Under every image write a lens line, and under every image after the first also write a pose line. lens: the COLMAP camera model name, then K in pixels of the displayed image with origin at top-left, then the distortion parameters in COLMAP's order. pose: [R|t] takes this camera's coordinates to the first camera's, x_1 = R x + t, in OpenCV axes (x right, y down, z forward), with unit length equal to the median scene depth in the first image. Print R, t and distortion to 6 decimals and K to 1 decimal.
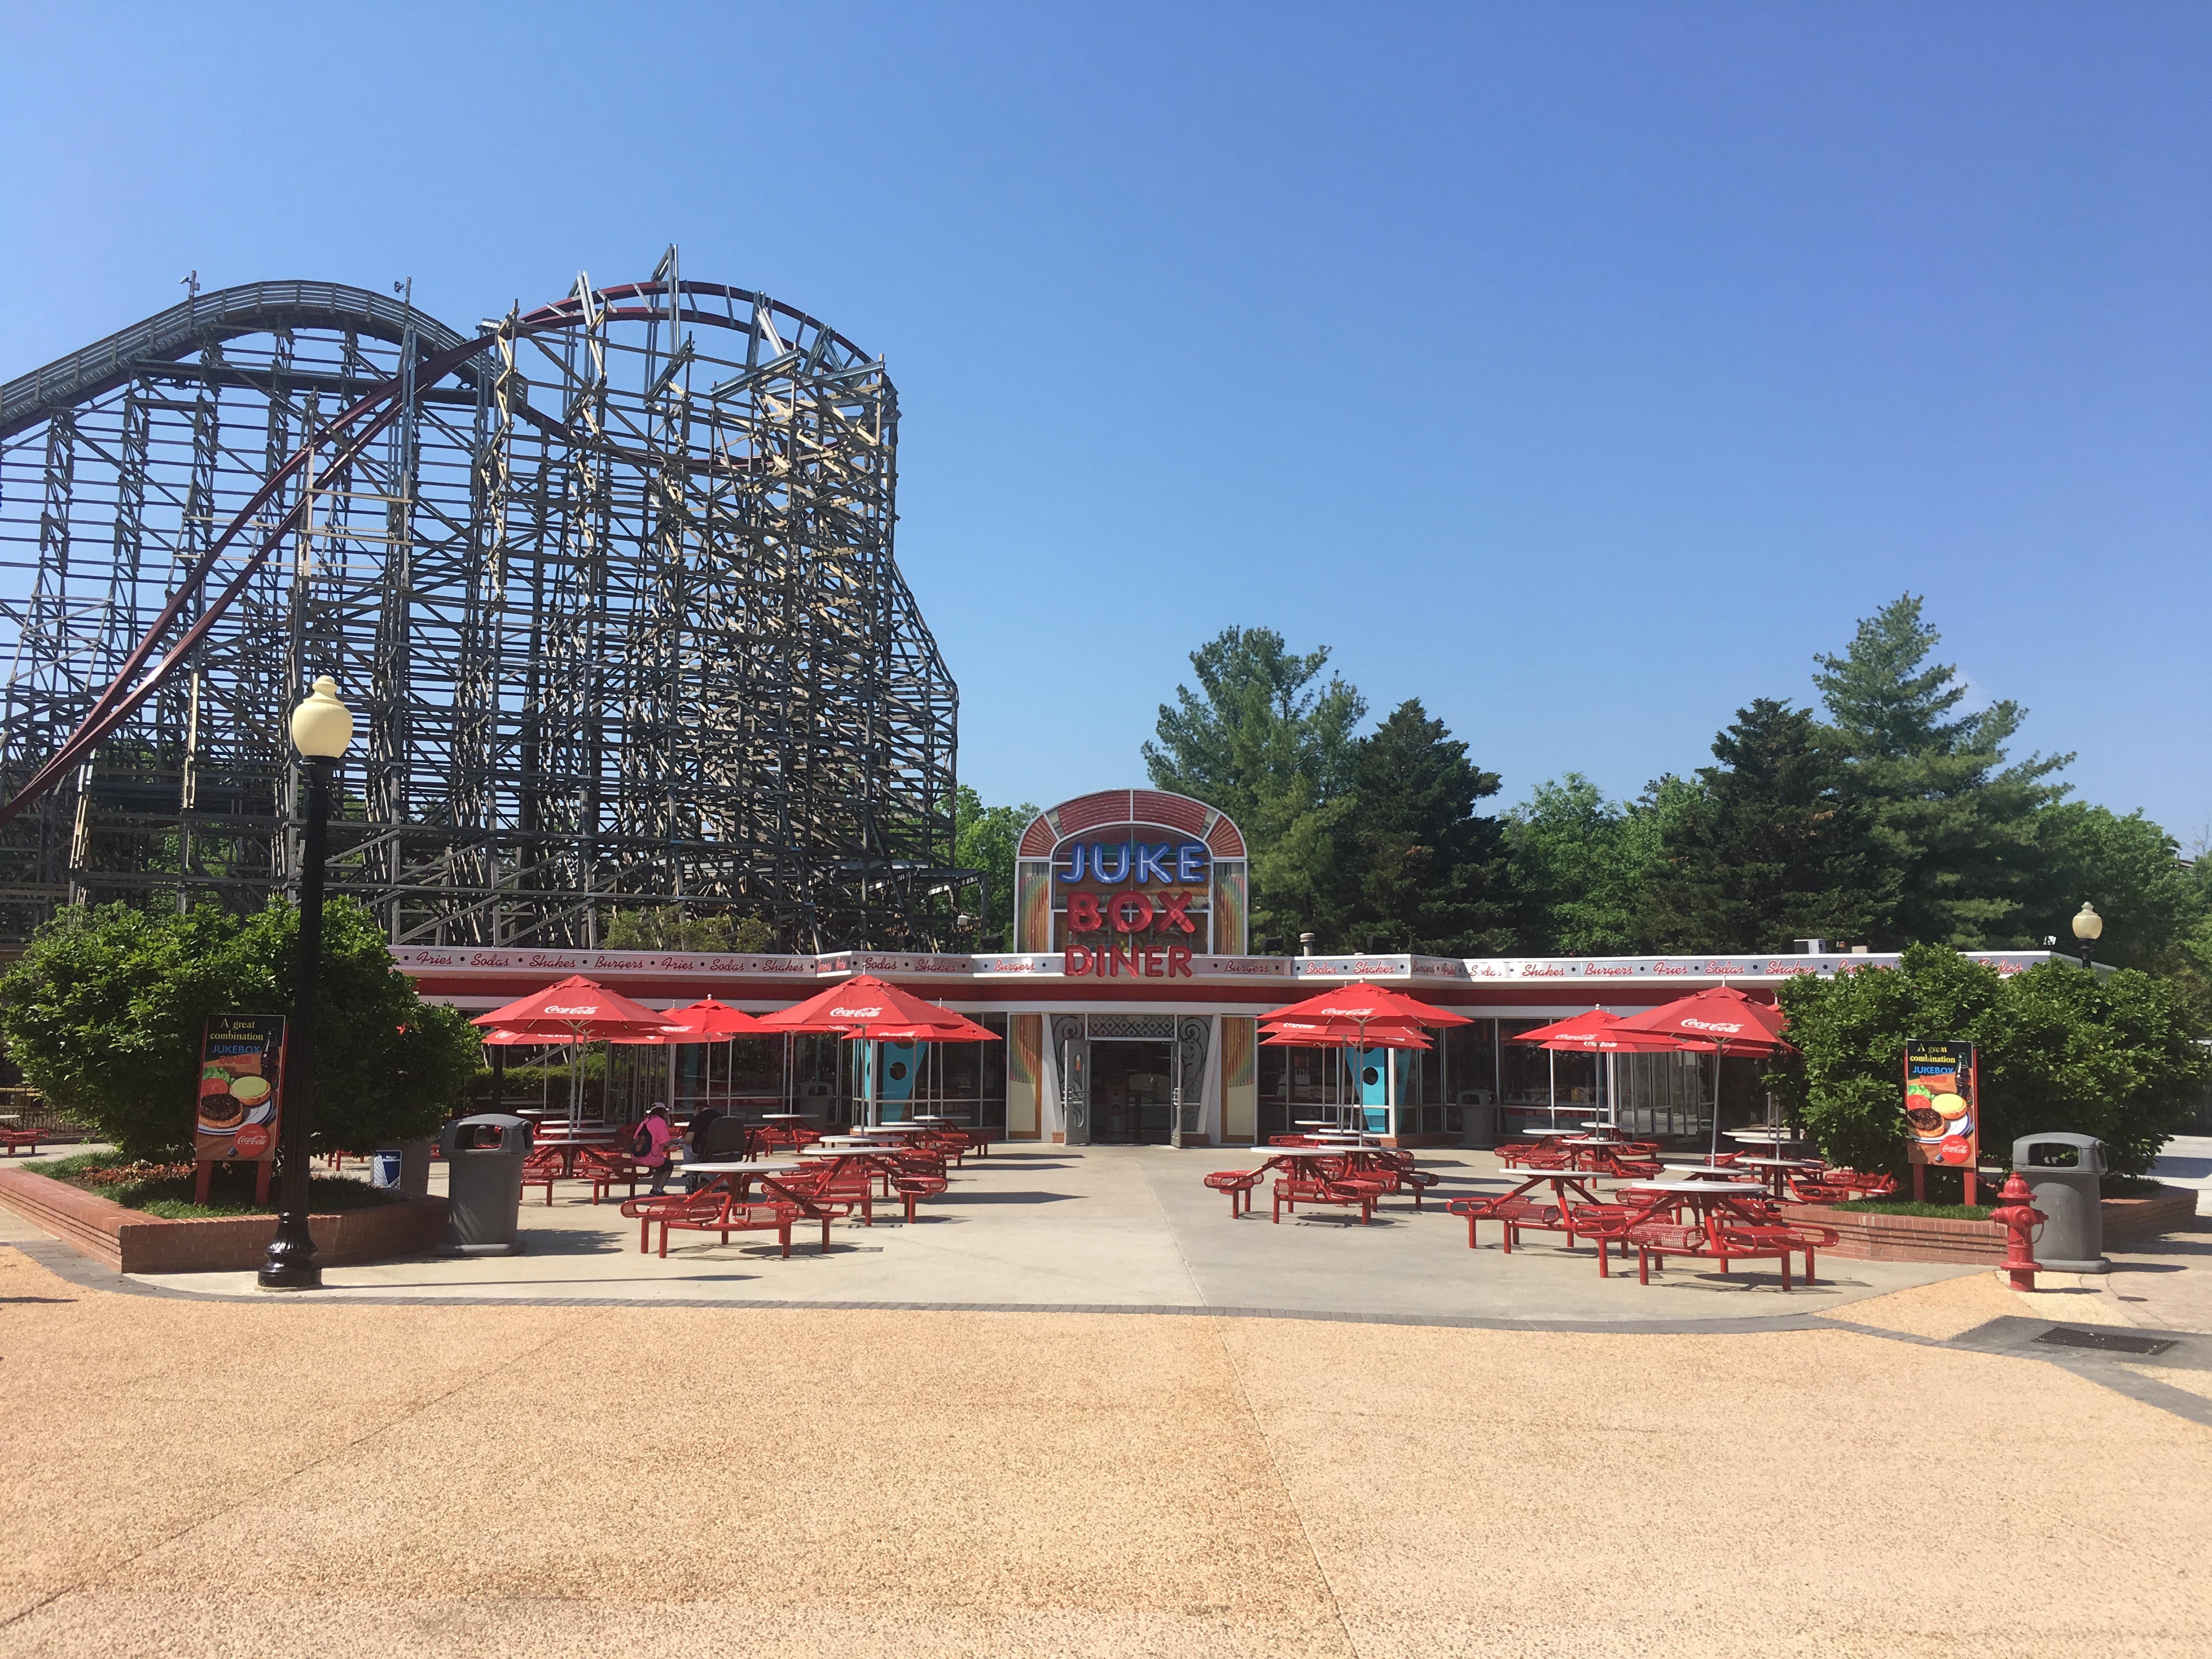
lens RADIAL K [[1874.0, 0, 1100.9], [0, 1874.0, 805.3], [0, 0, 1]] dist [0.093321, -0.144557]
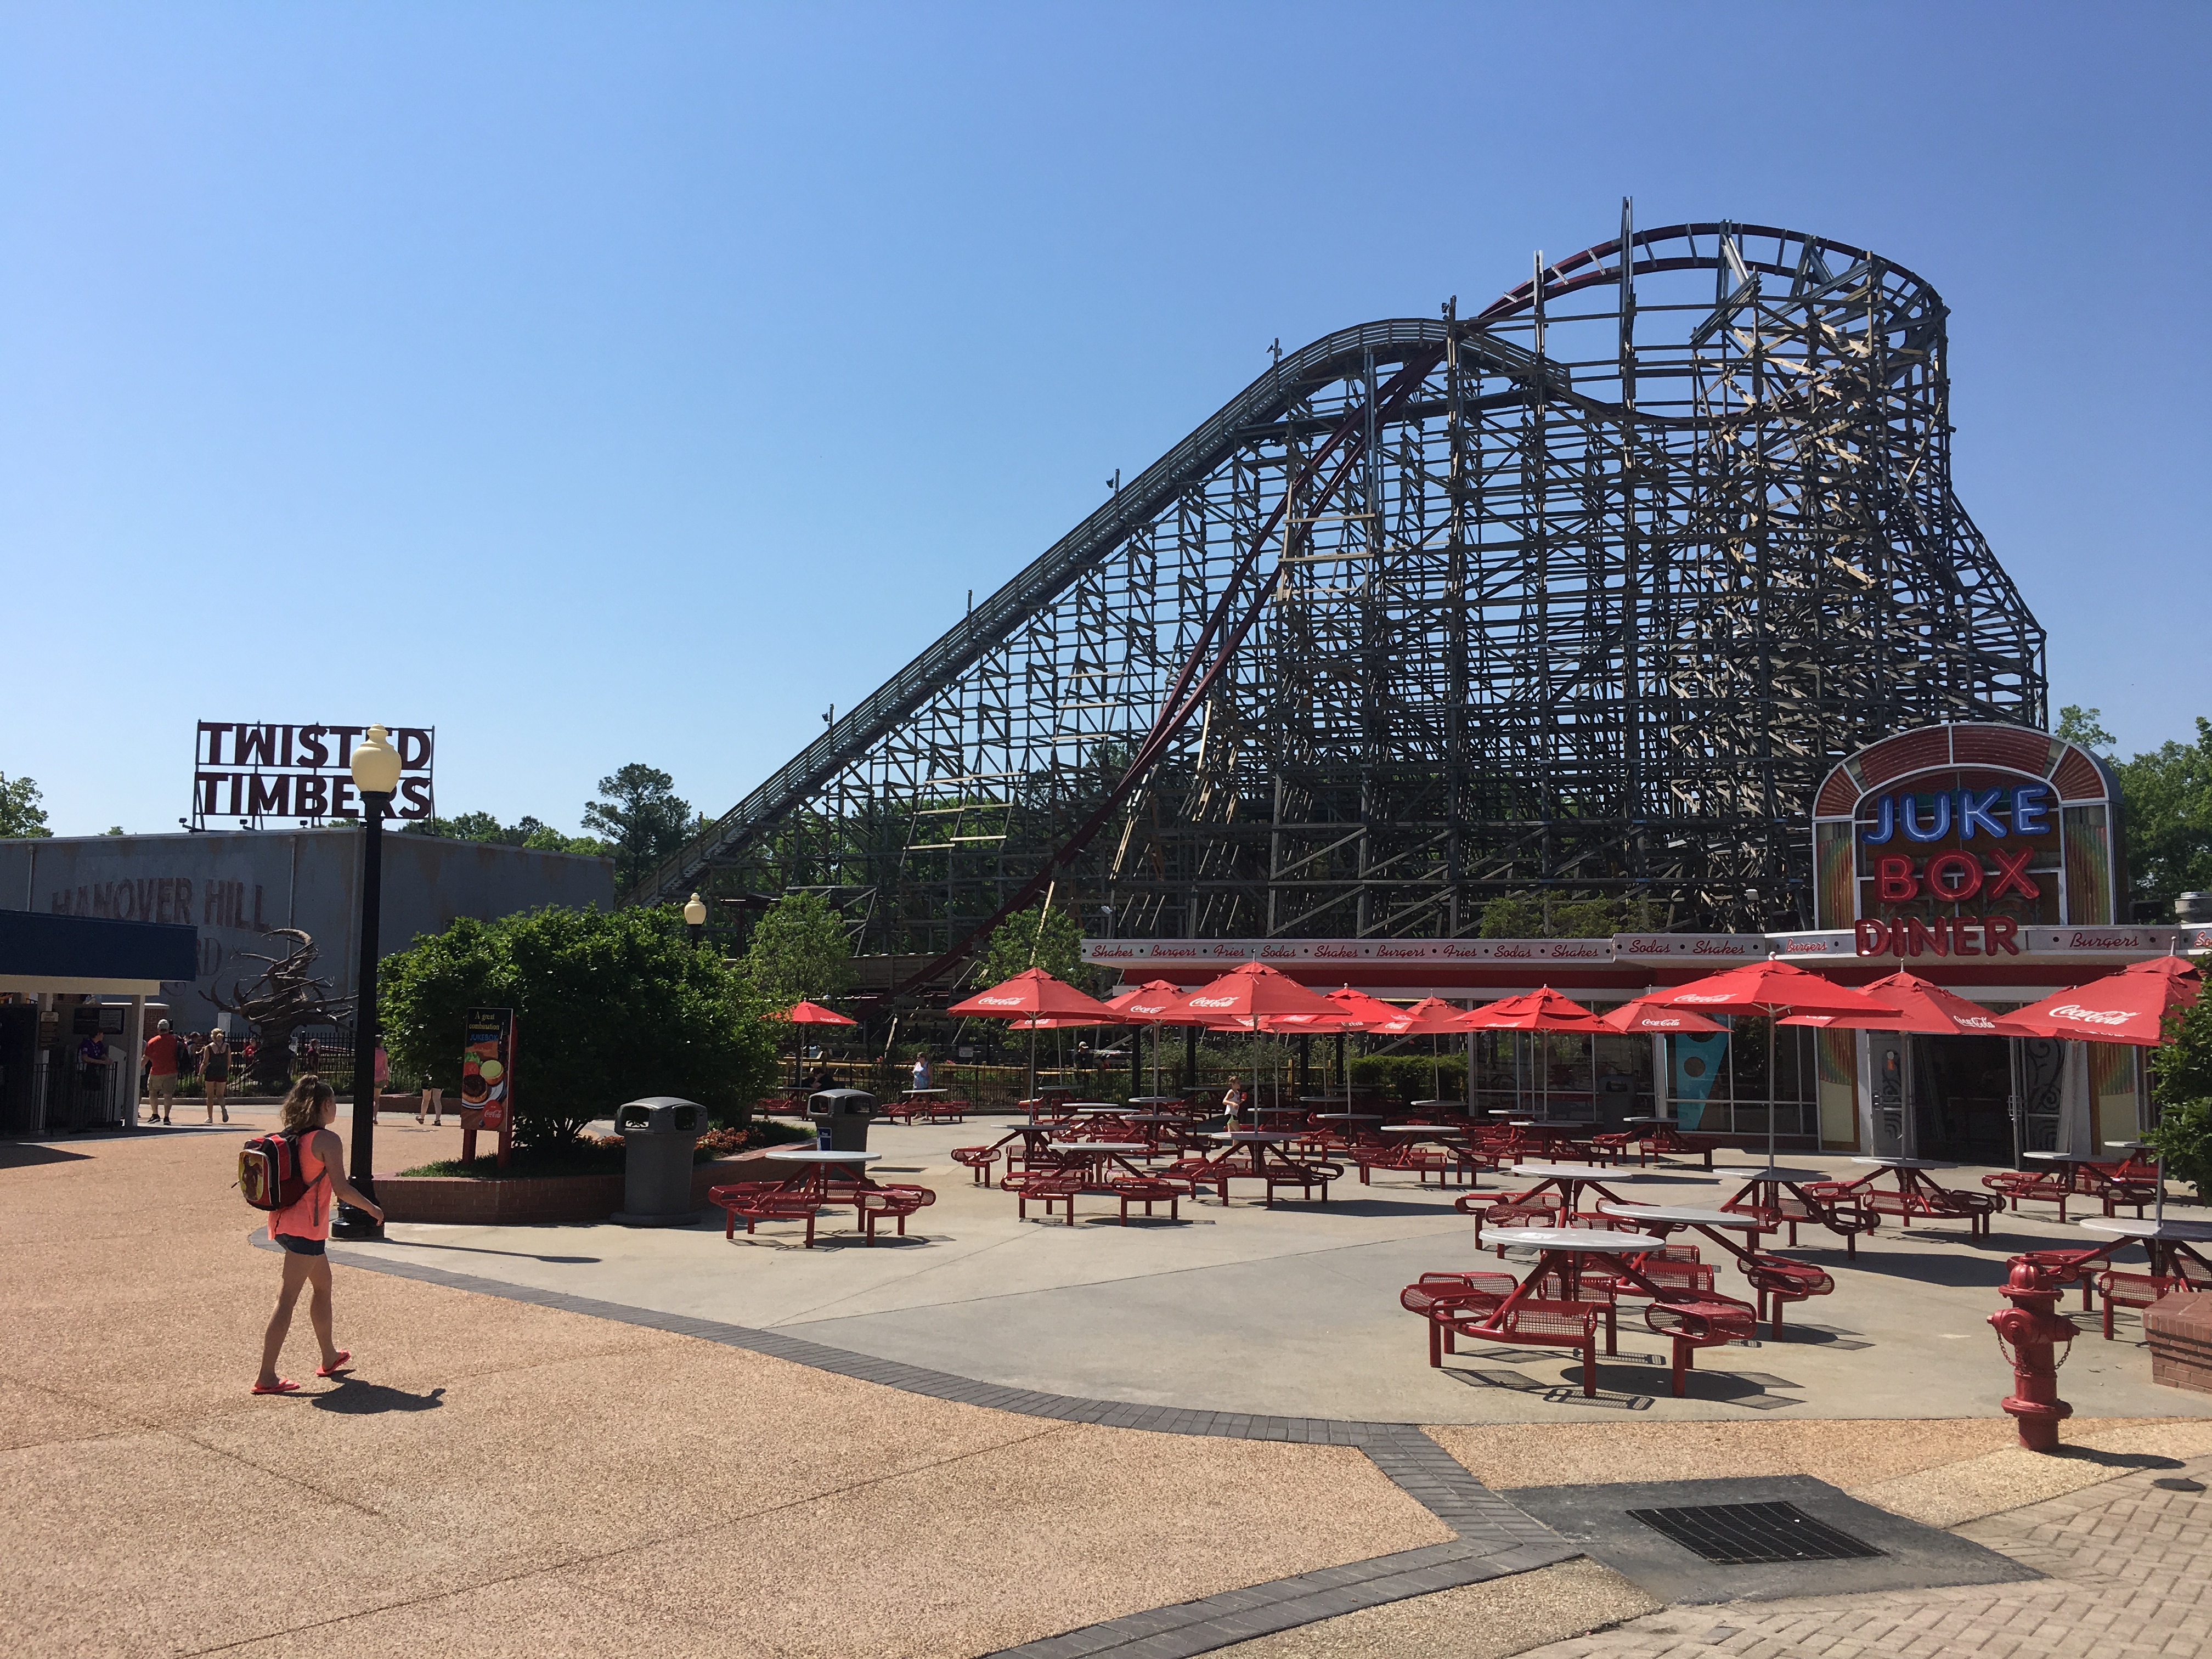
lens RADIAL K [[1875.1, 0, 1106.0], [0, 1875.1, 829.5], [0, 0, 1]] dist [0.013119, 0.013758]
pose [[0.768360, -0.063804, -0.636830, 0.183982], [0.076176, 0.997062, -0.007986, 0.011301], [0.635468, -0.042375, 0.770963, 0.103764]]
